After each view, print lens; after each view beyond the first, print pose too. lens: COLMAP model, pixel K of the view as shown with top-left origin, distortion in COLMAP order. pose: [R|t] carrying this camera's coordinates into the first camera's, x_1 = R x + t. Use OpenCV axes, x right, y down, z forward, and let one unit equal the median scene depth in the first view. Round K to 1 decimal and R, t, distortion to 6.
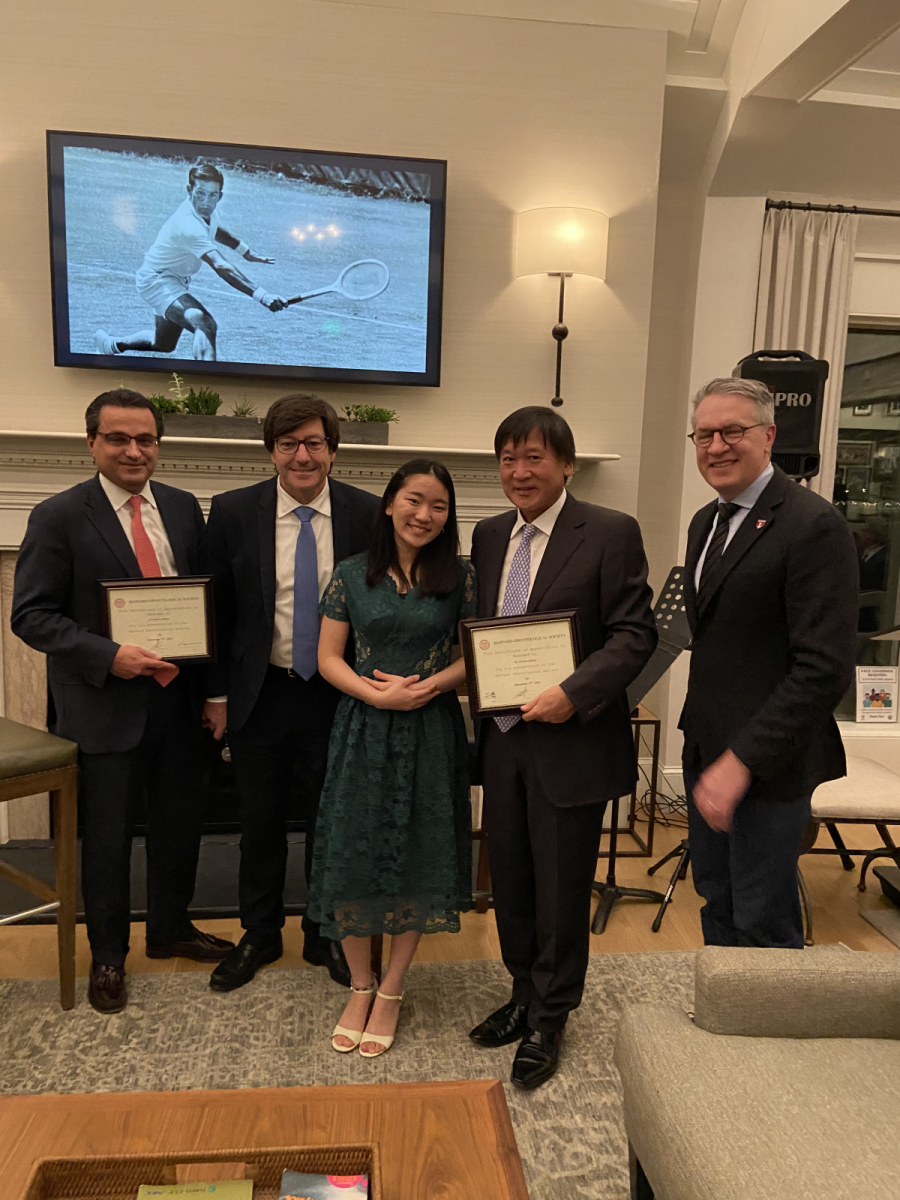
lens RADIAL K [[911.1, 0, 450.0], [0, 911.1, 600.0], [0, 0, 1]] dist [0.097240, -0.127795]
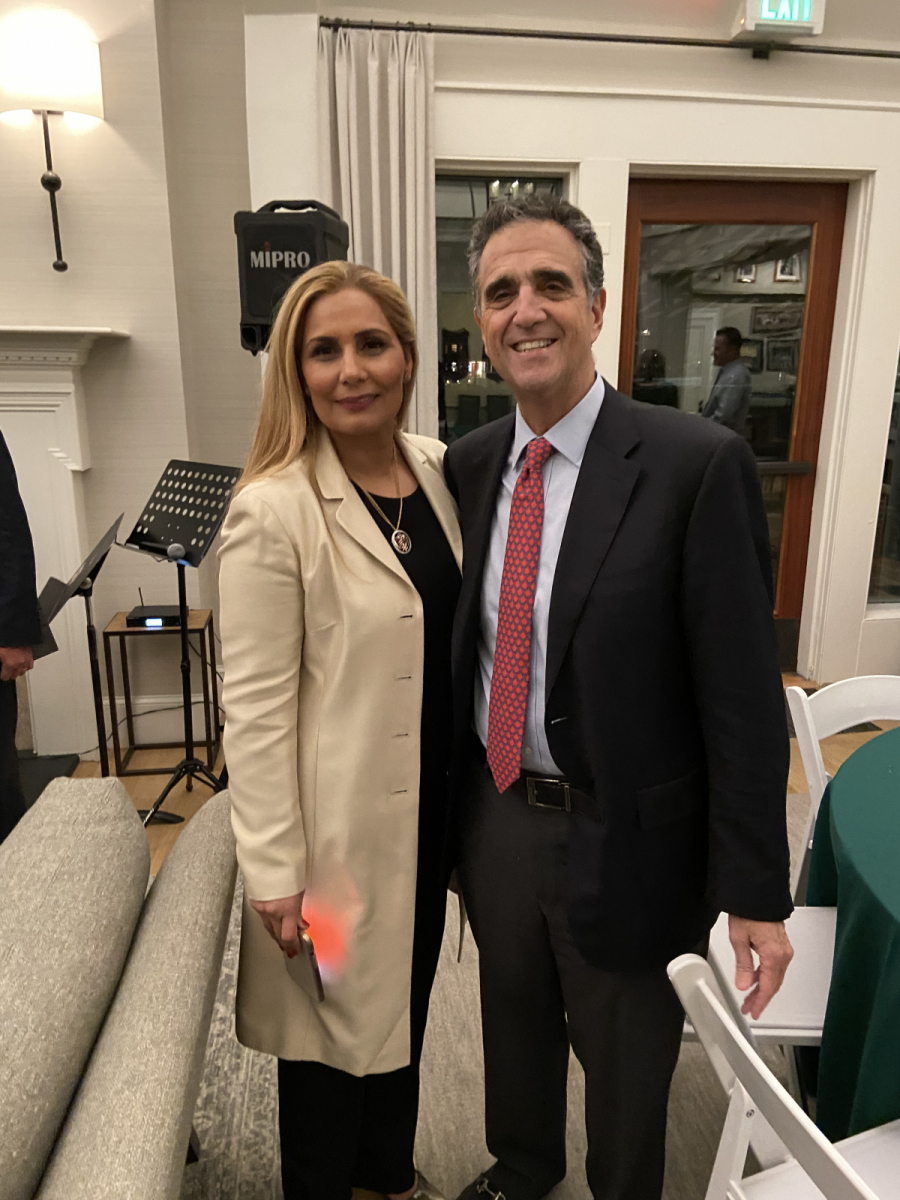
lens RADIAL K [[911.1, 0, 450.0], [0, 911.1, 600.0], [0, 0, 1]] dist [0.097240, -0.127795]
pose [[0.999600, -0.027830, 0.005015, 0.504366], [0.026957, 0.991379, 0.128225, -0.005692], [-0.008540, -0.128039, 0.991732, 0.092283]]
